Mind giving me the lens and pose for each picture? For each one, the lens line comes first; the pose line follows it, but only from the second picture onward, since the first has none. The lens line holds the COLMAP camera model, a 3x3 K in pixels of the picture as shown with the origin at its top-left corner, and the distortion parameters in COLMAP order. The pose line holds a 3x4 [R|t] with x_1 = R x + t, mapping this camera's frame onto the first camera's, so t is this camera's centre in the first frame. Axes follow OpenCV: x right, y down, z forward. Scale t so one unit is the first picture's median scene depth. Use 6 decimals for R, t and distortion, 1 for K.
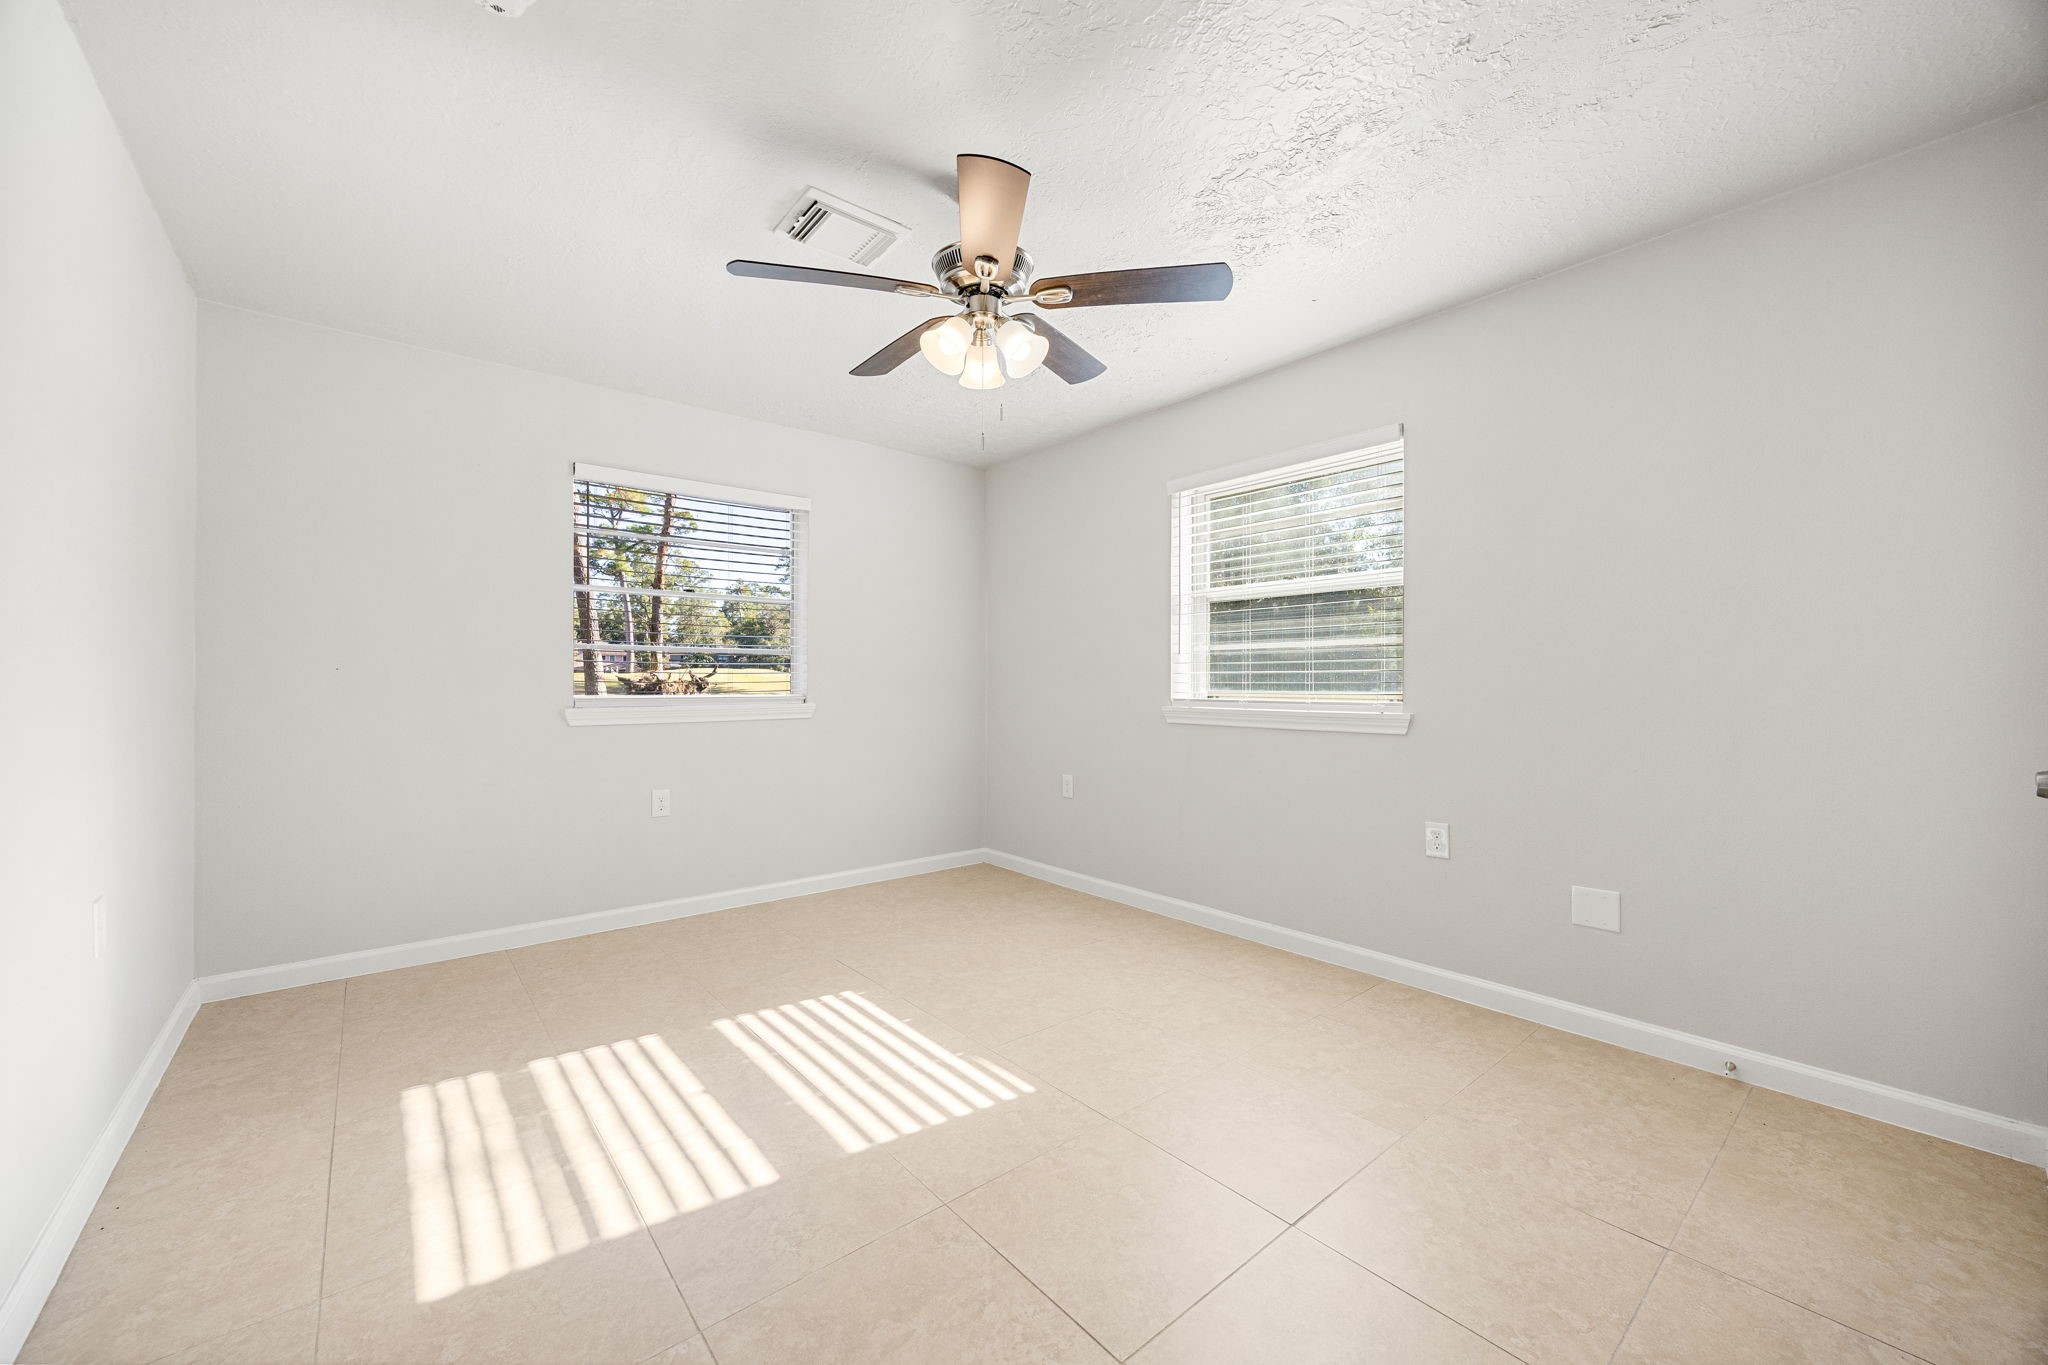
lens RADIAL K [[779.9, 0, 1026.3], [0, 779.9, 682.5], [0, 0, 1]] dist [-0.006698, 0.000330]
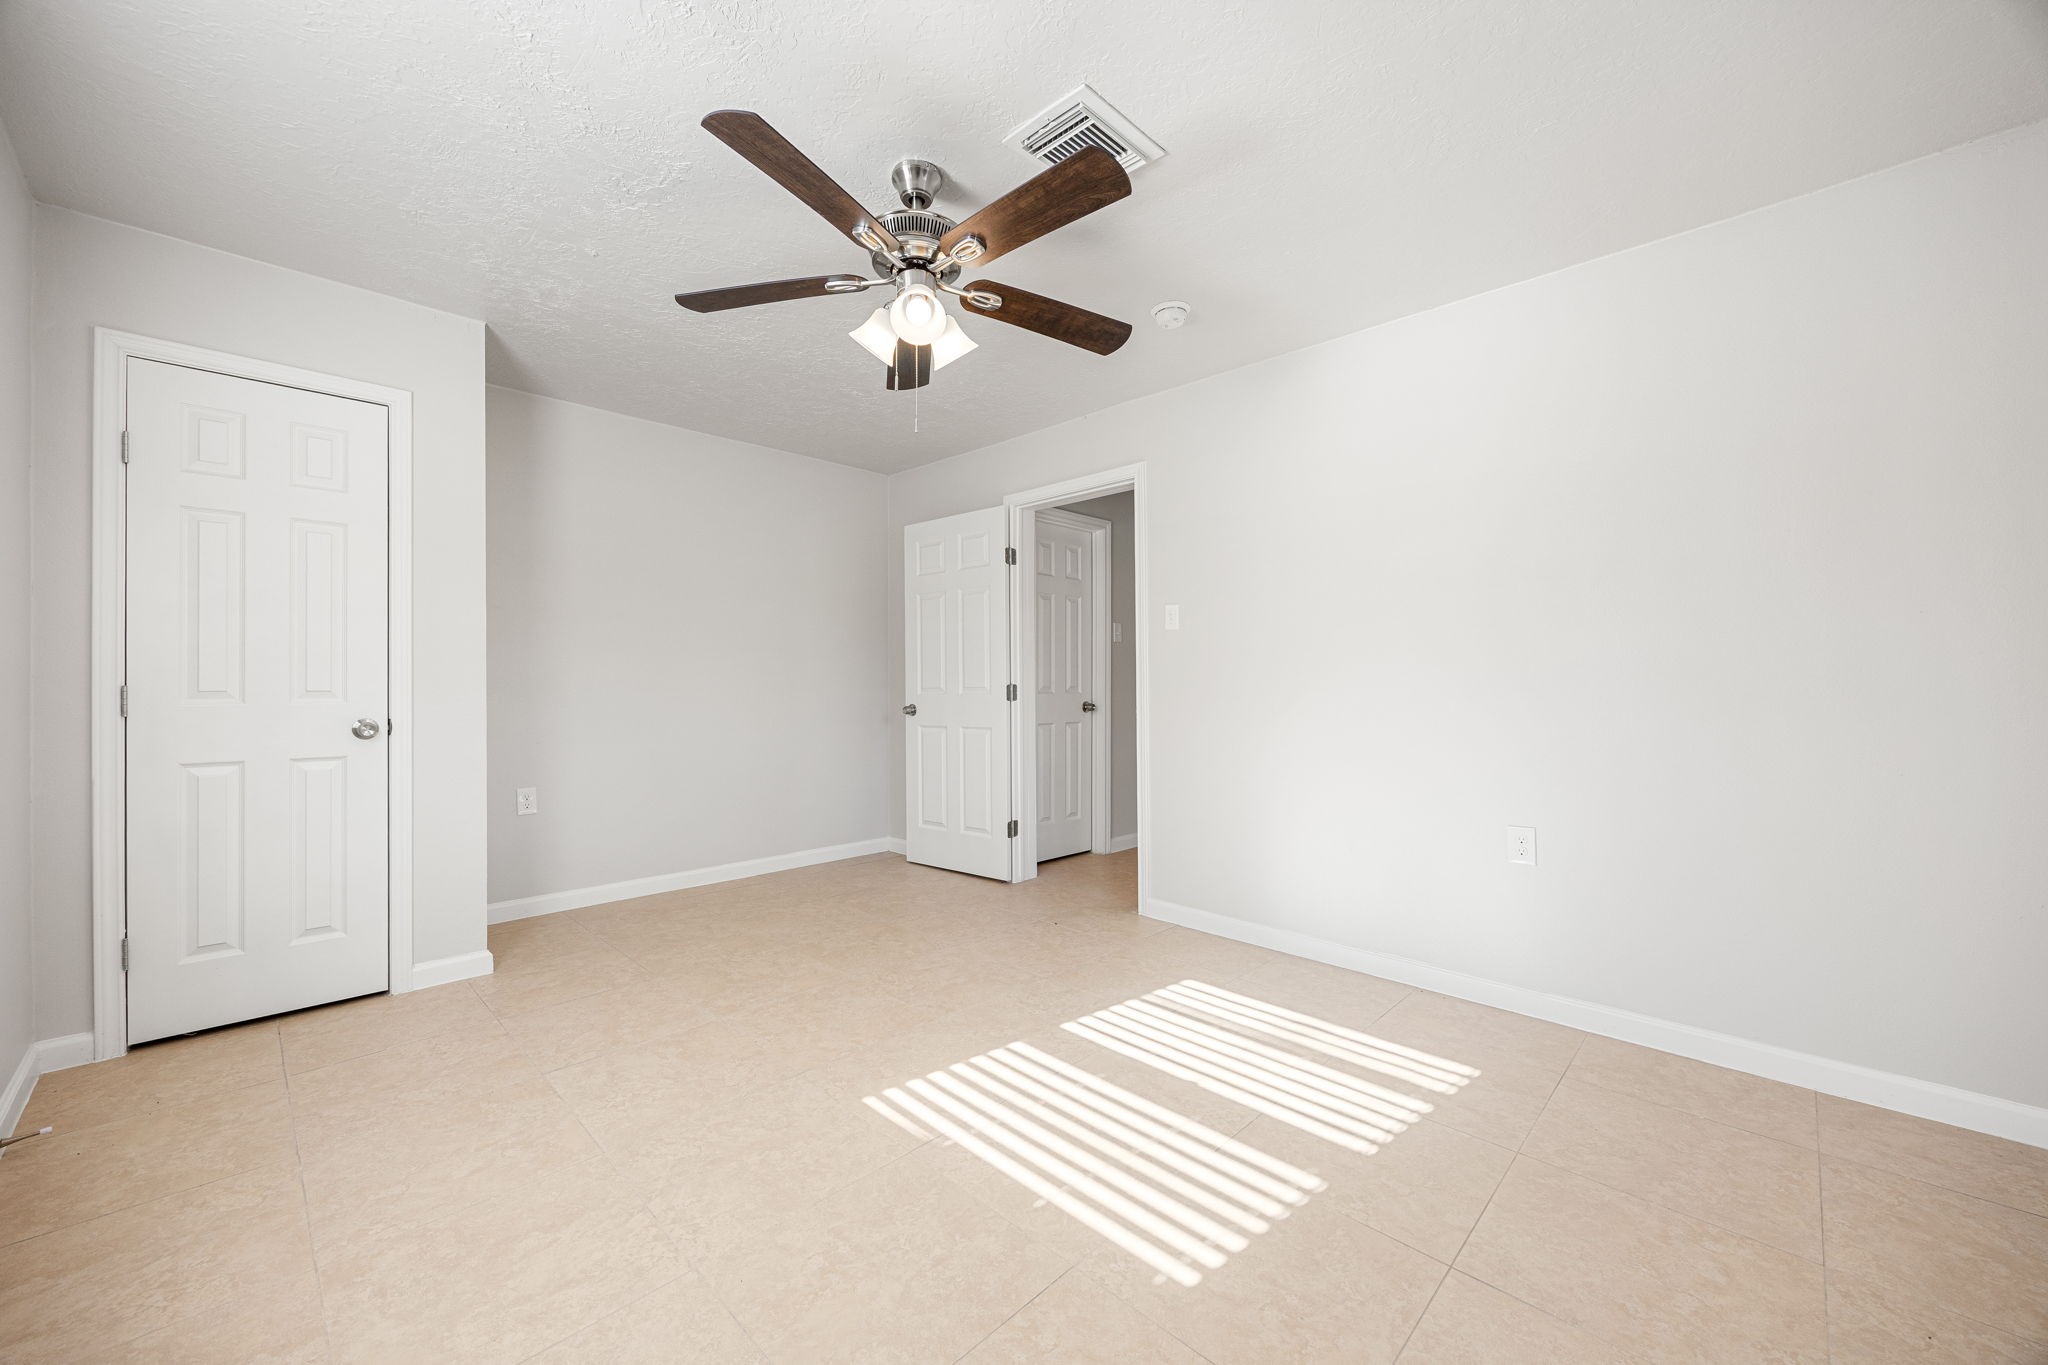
lens RADIAL K [[779.9, 0, 1020.5], [0, 779.9, 672.9], [0, 0, 1]] dist [-0.006698, 0.000330]
pose [[-0.995767, -0.002686, -0.091872, -0.093970], [-0.001947, 0.999965, -0.008134, 0.001816], [0.091890, -0.007921, -0.995738, 1.996769]]
